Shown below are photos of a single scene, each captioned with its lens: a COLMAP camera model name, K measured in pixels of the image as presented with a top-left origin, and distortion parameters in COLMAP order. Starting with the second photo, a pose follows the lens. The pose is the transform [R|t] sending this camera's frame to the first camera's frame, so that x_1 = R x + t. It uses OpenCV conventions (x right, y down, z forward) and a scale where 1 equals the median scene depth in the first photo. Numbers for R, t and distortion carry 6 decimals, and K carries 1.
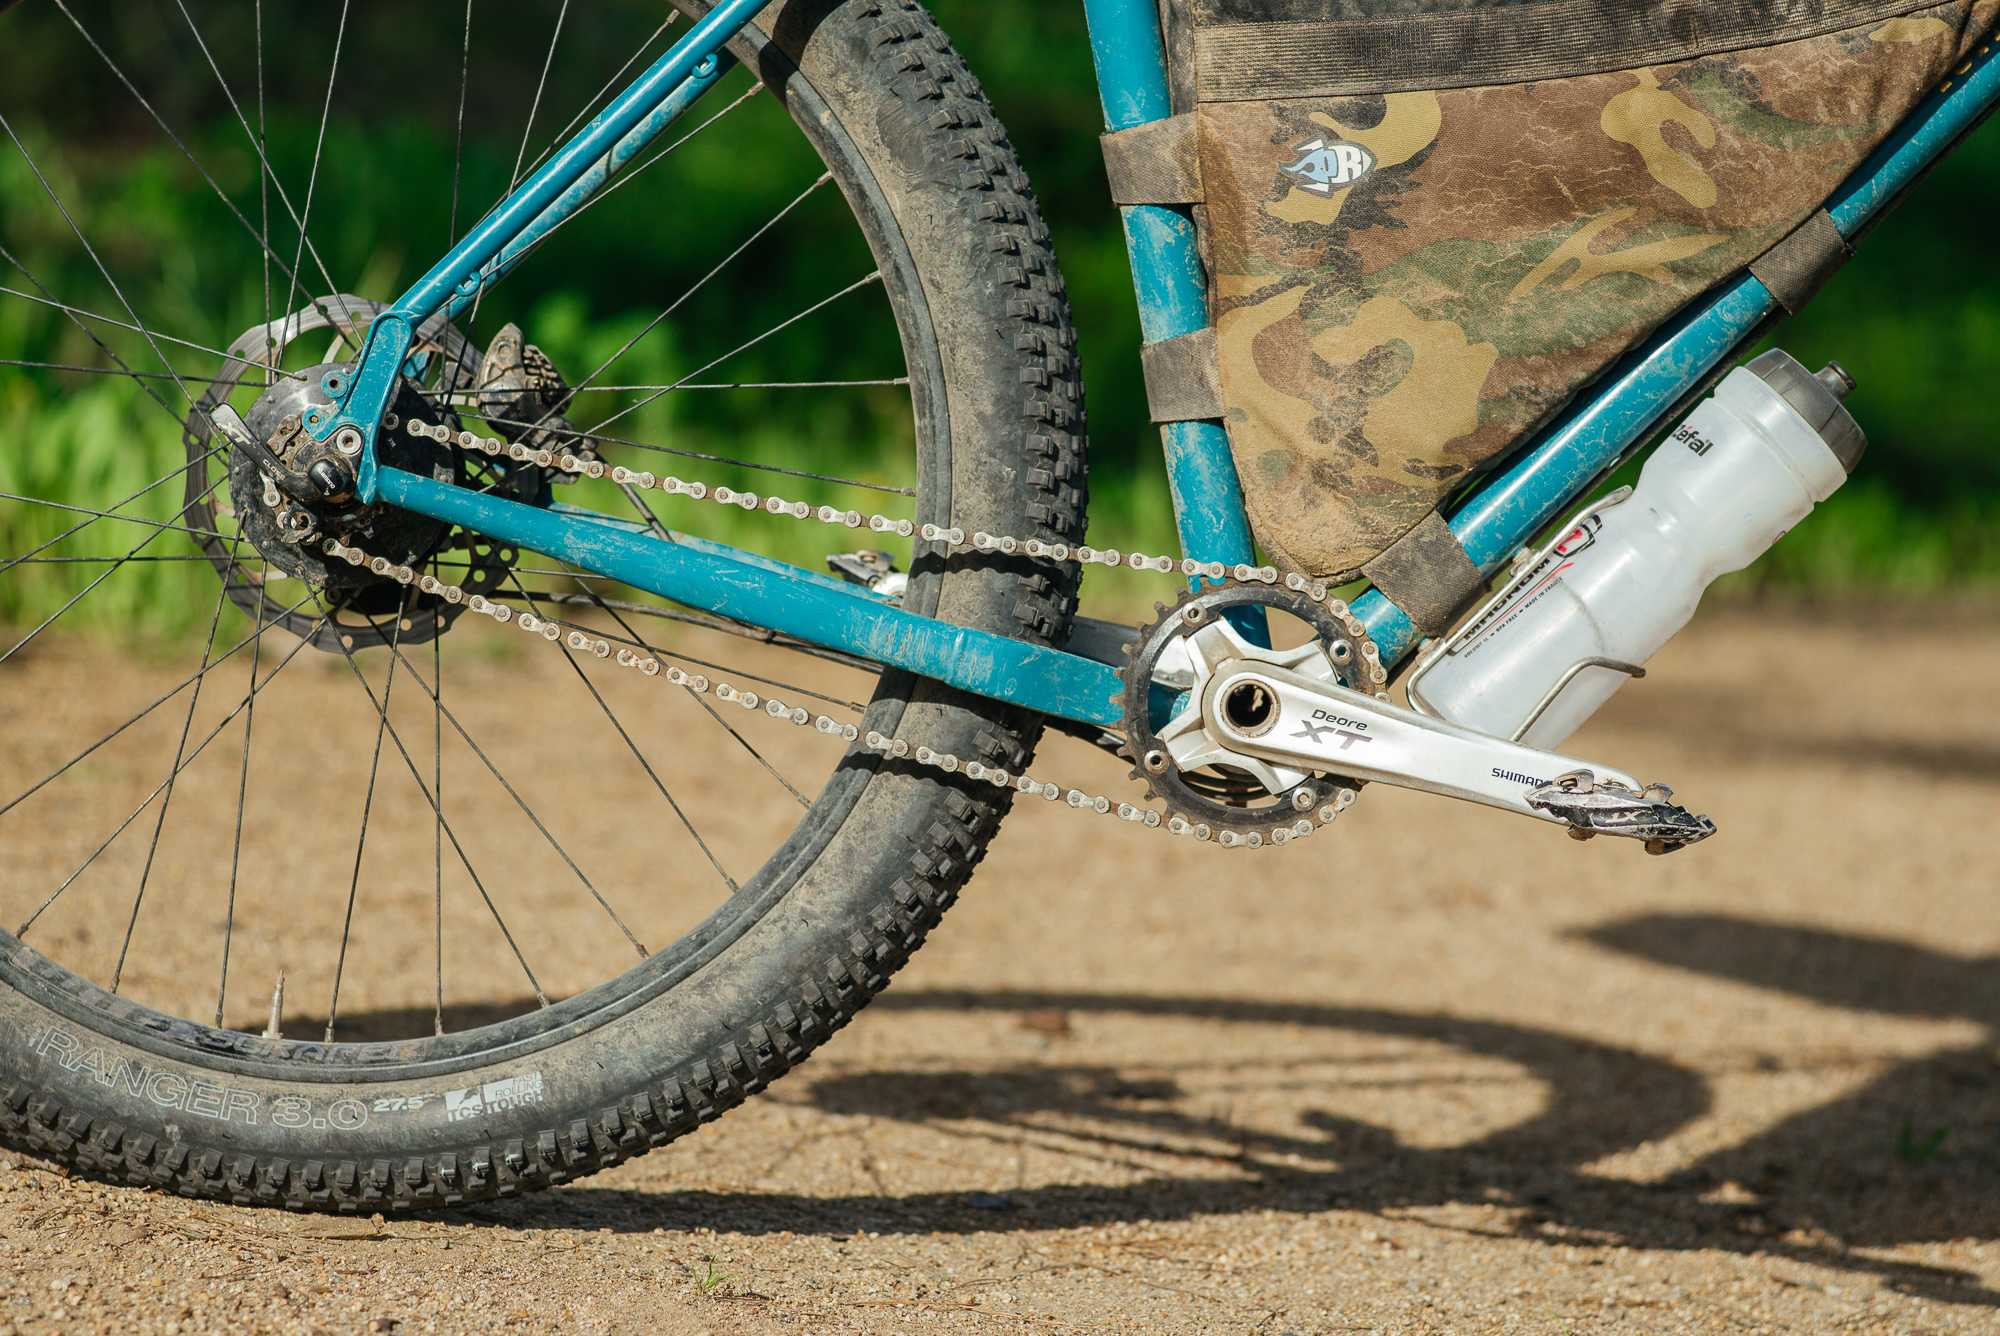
lens RADIAL K [[8426.0, 0, 1000.0], [0, 8426.0, 668.0], [0, 0, 1]] dist [0.285849, 4.124119]
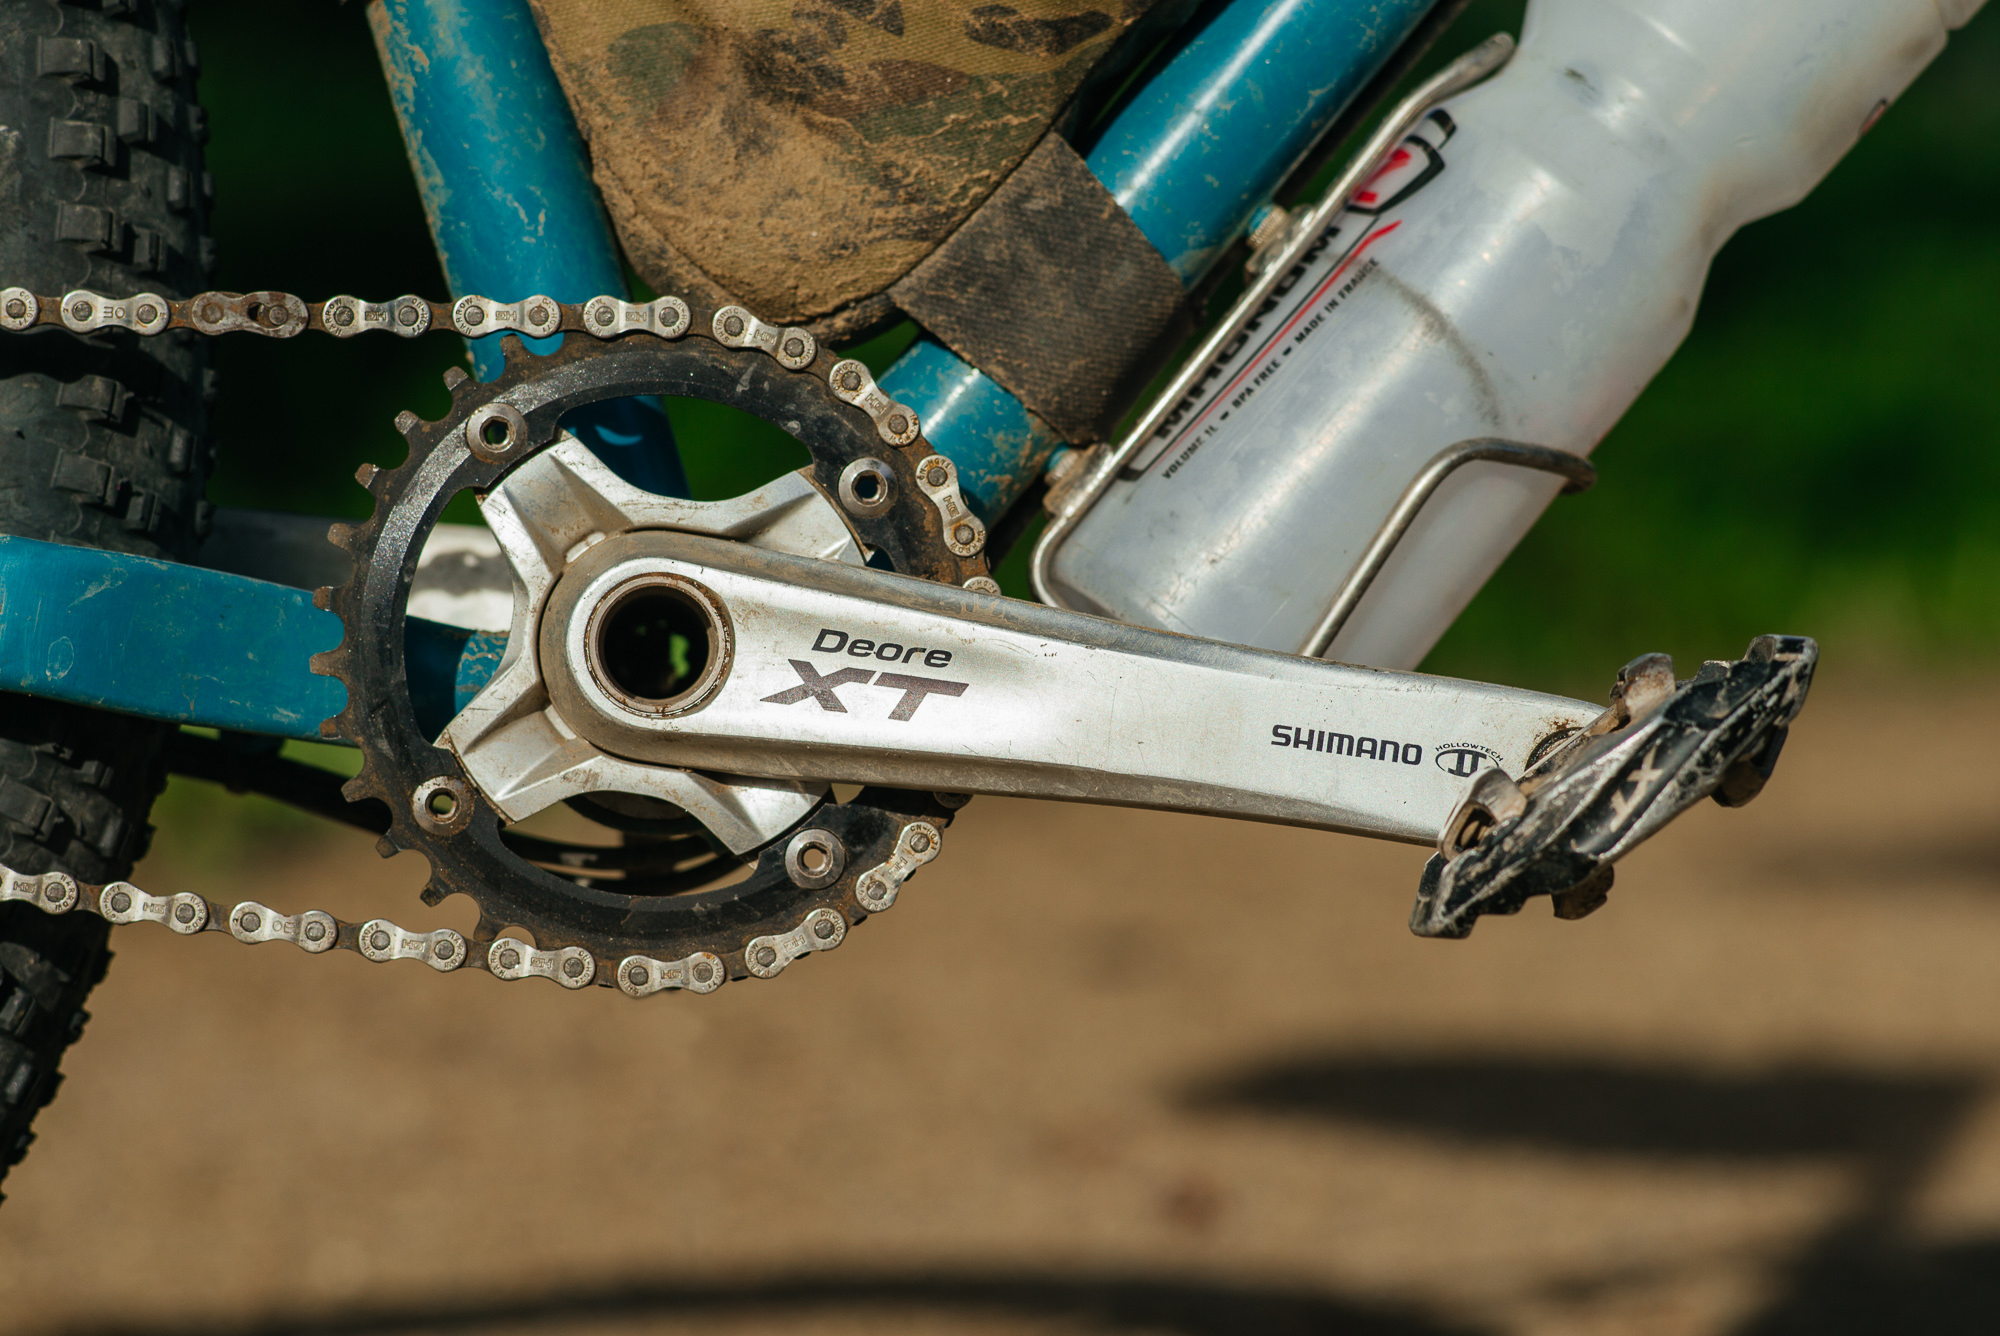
lens RADIAL K [[8426.0, 0, 1000.0], [0, 8426.0, 668.0], [0, 0, 1]] dist [0.285849, 4.124119]
pose [[0.991629, -0.107952, 0.070844, 0.017077], [0.111194, 0.992845, -0.043528, 0.024920], [-0.065638, 0.051041, 0.996537, 0.592277]]
